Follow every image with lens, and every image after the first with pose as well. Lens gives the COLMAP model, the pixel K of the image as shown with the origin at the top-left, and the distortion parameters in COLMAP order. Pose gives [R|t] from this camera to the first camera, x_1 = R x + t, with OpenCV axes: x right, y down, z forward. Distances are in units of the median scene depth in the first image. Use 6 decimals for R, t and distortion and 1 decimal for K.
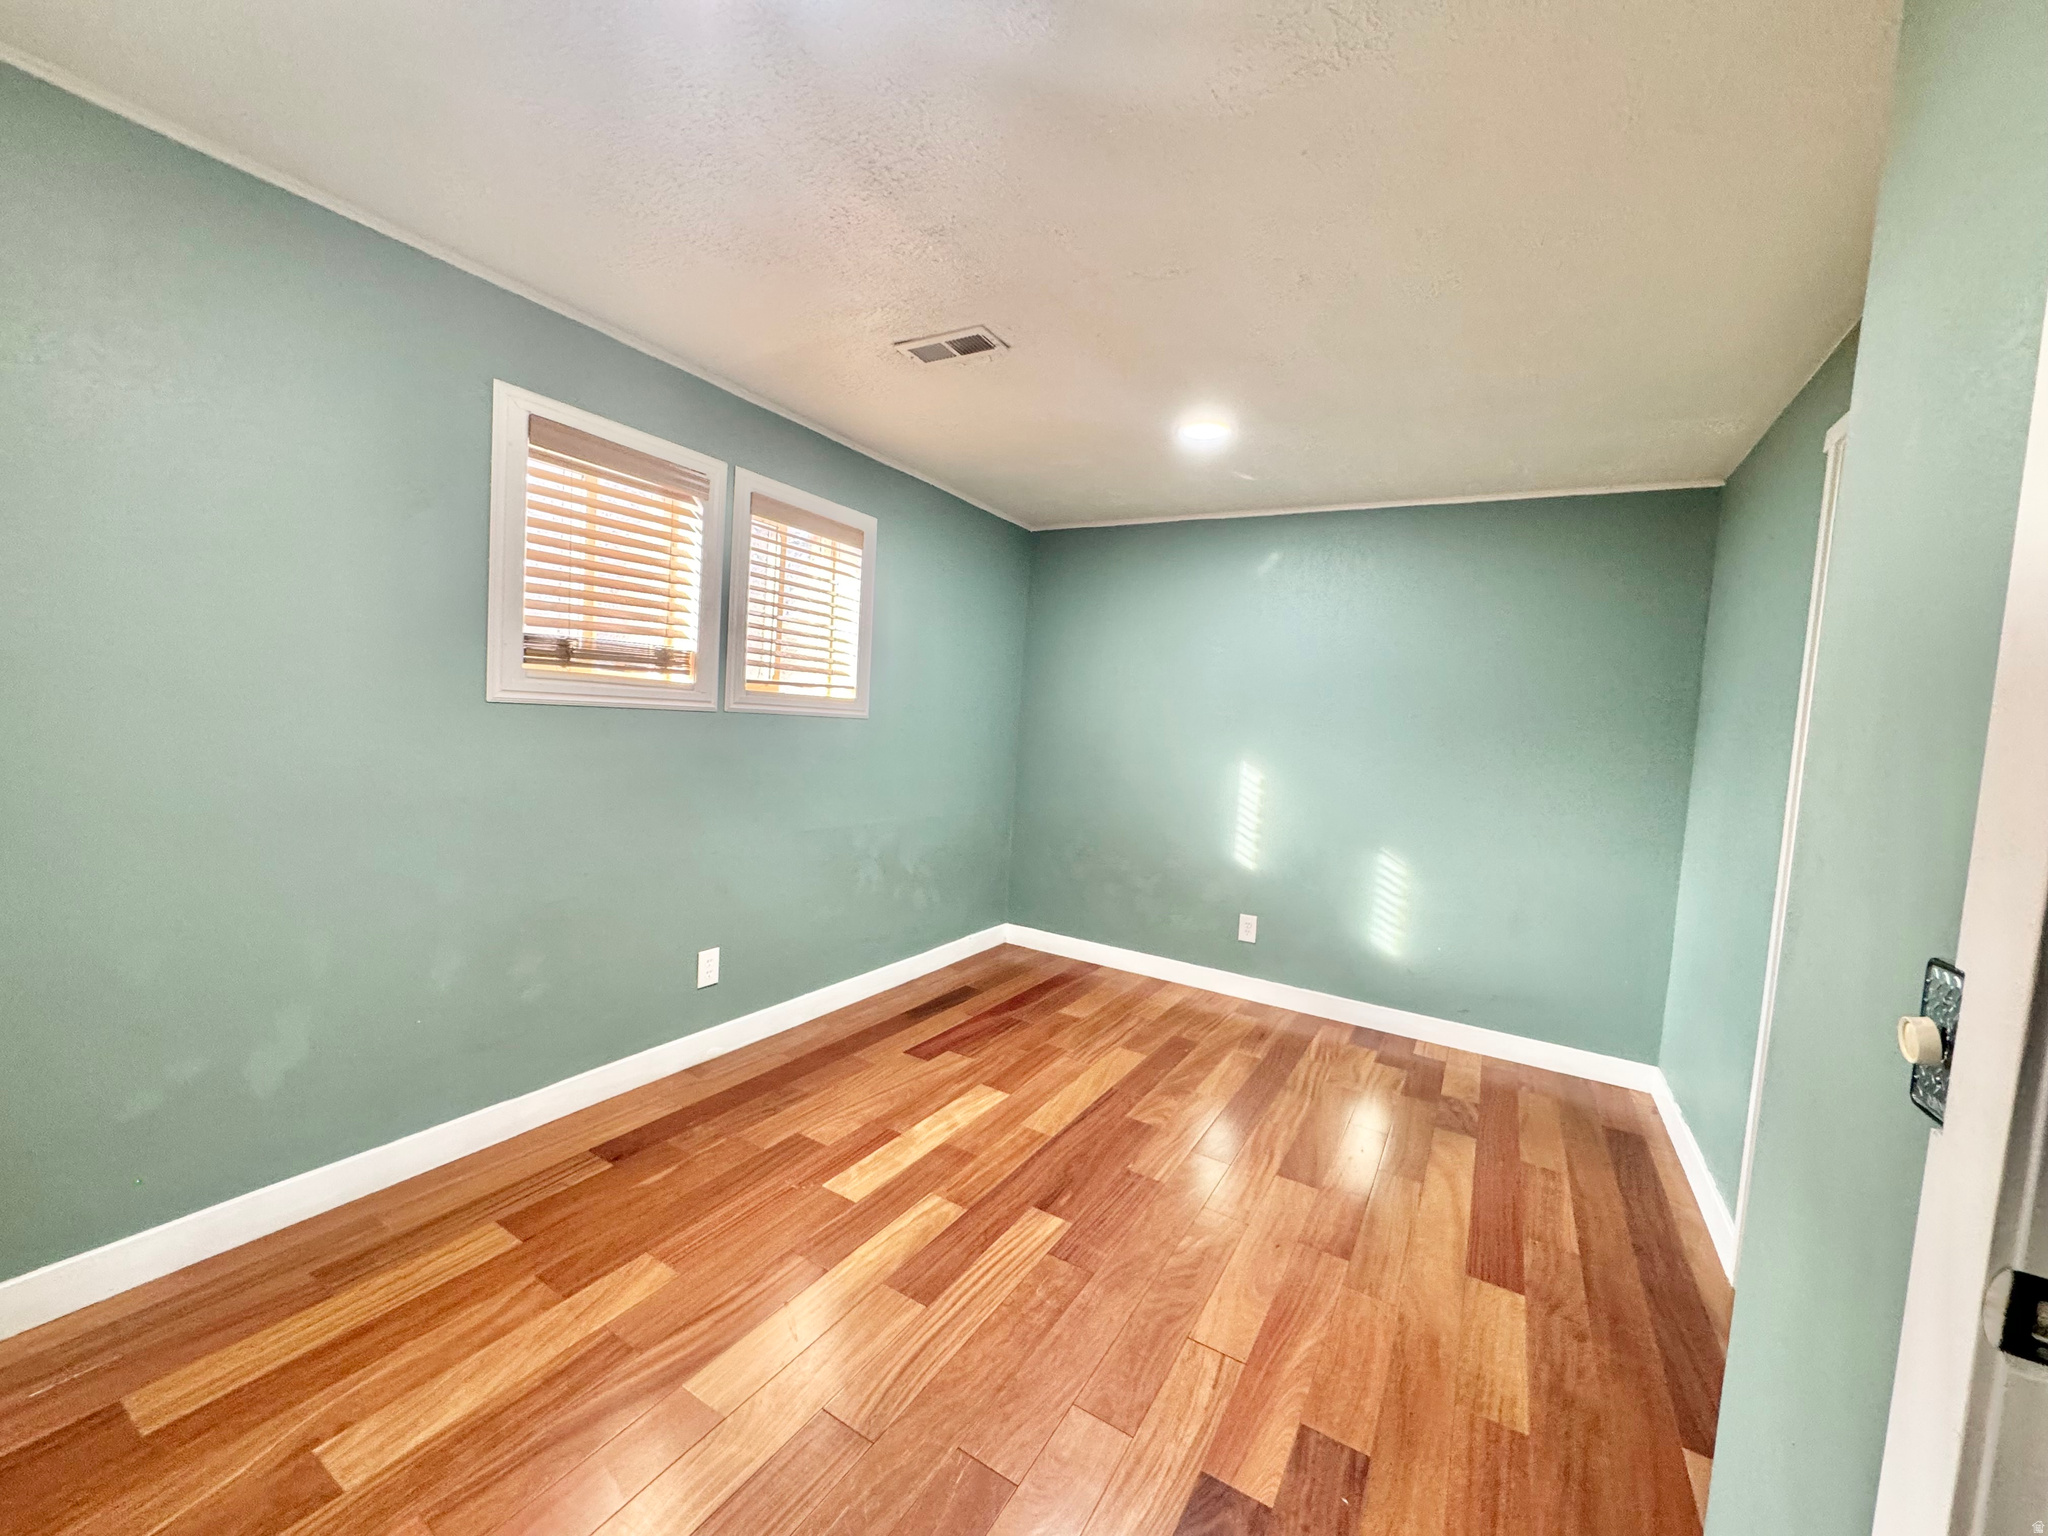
lens RADIAL K [[817.3, 0, 1025.7], [0, 817.3, 767.4], [0, 0, 1]] dist [-0.003940, -0.000136]
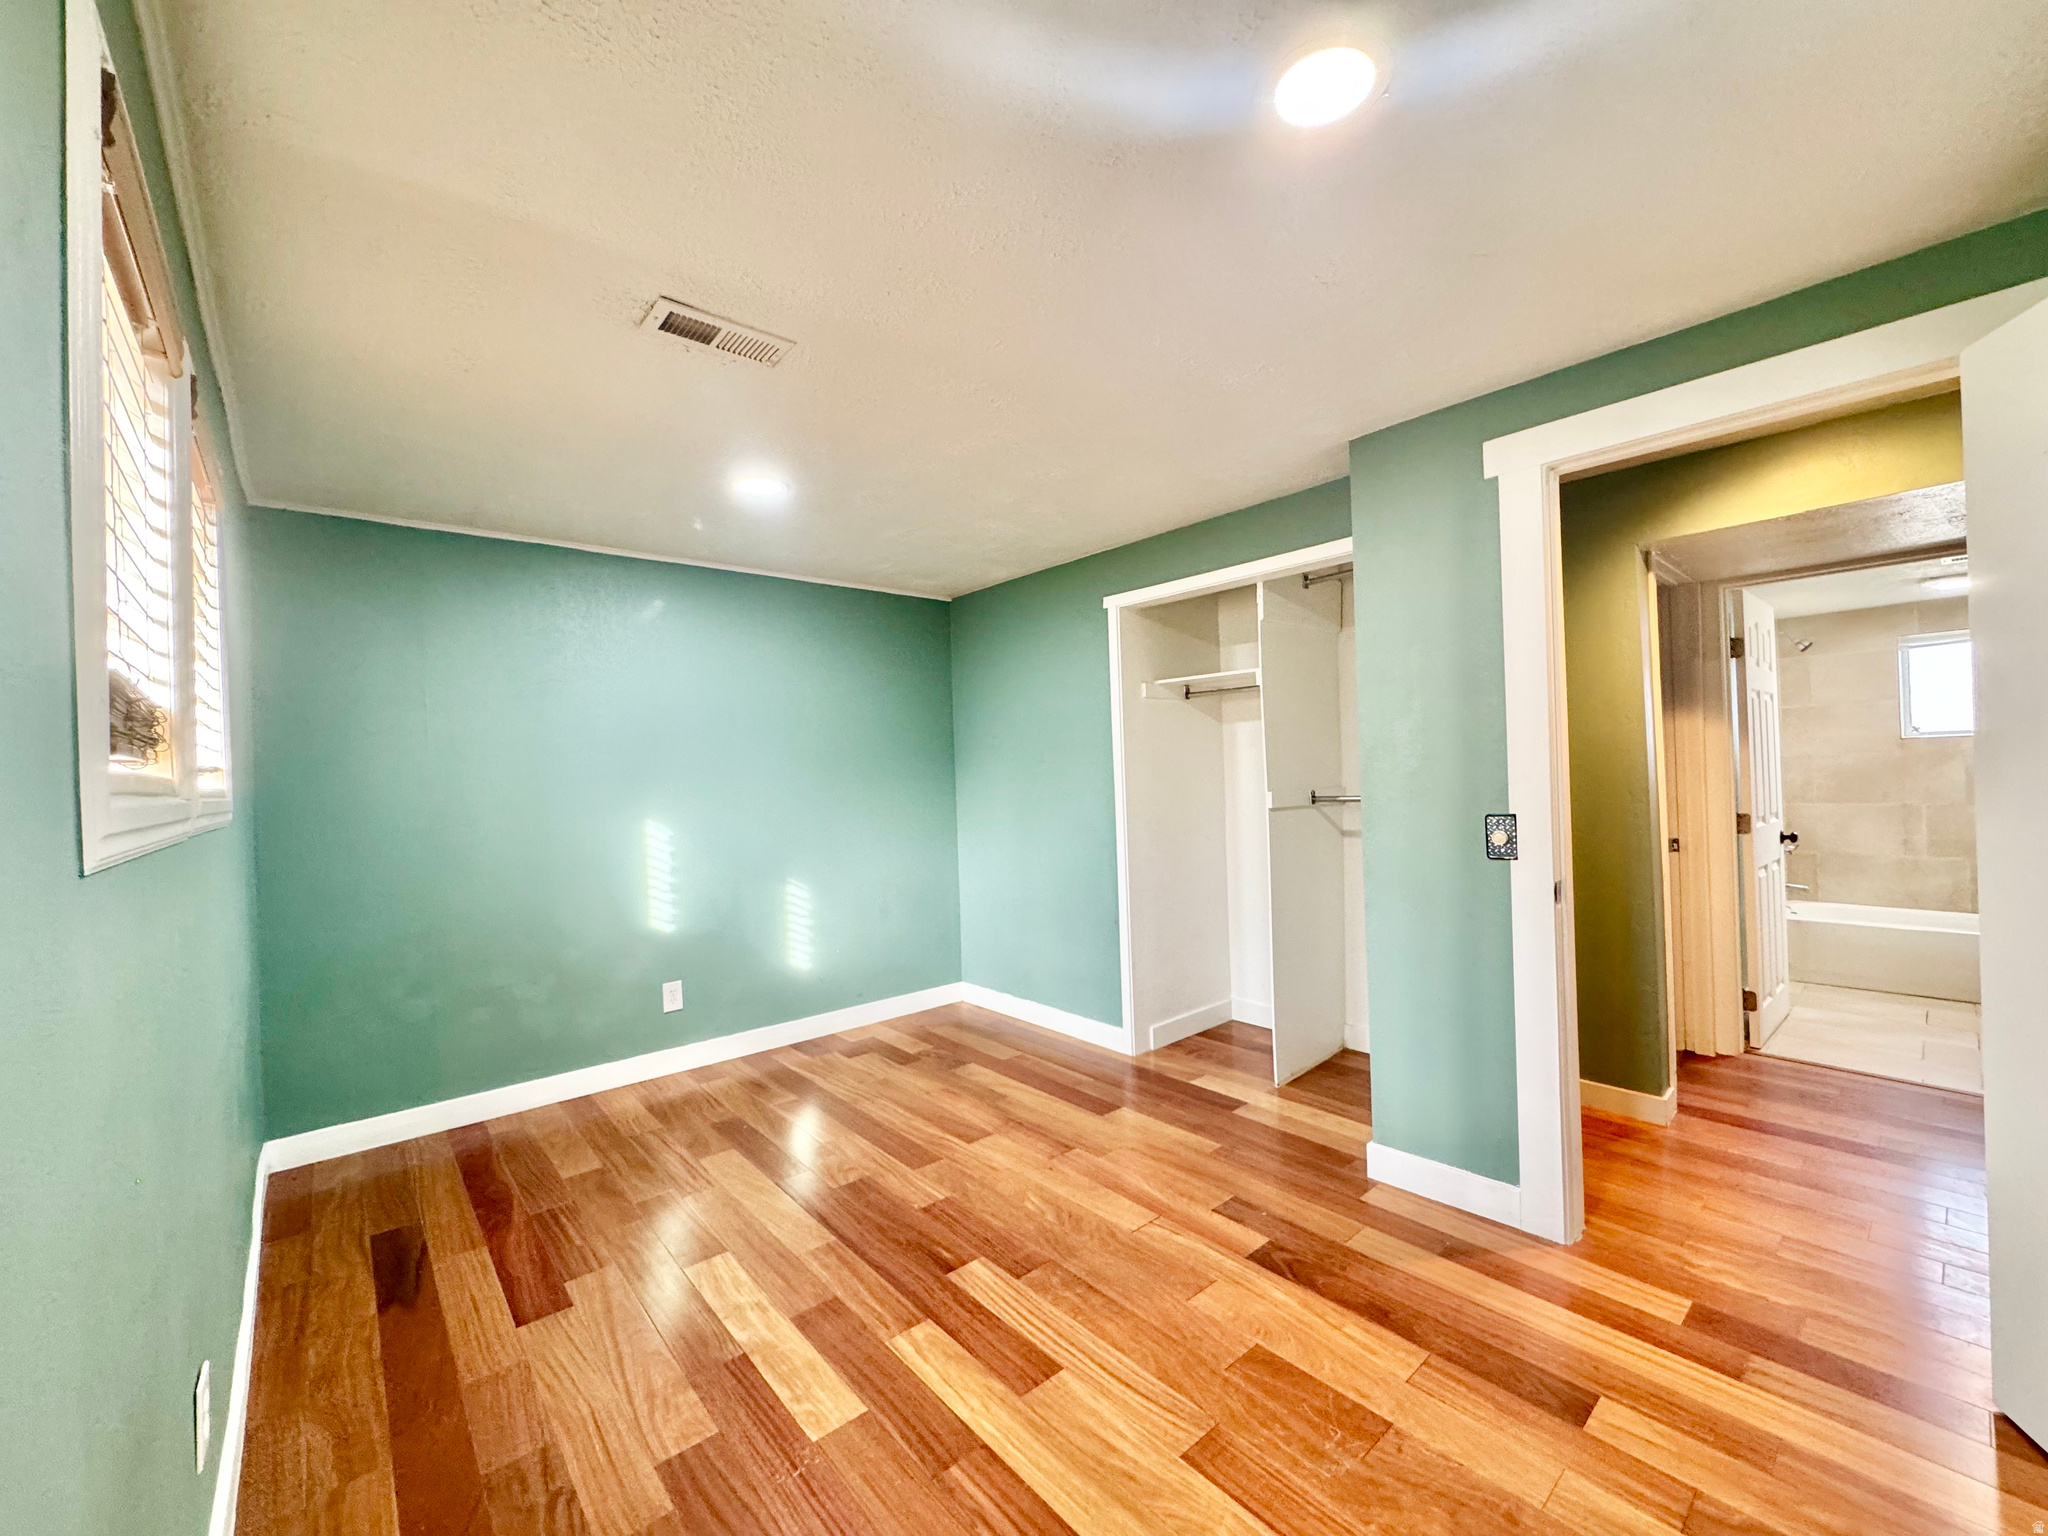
lens RADIAL K [[820.9, 0, 1021.7], [0, 820.9, 755.5], [0, 0, 1]] dist [-0.012983, -0.000117]
pose [[0.317005, -0.055960, 0.946771, -0.580264], [0.114735, 0.993189, 0.020287, -0.060916], [-0.941458, 0.102196, 0.321267, 0.364415]]
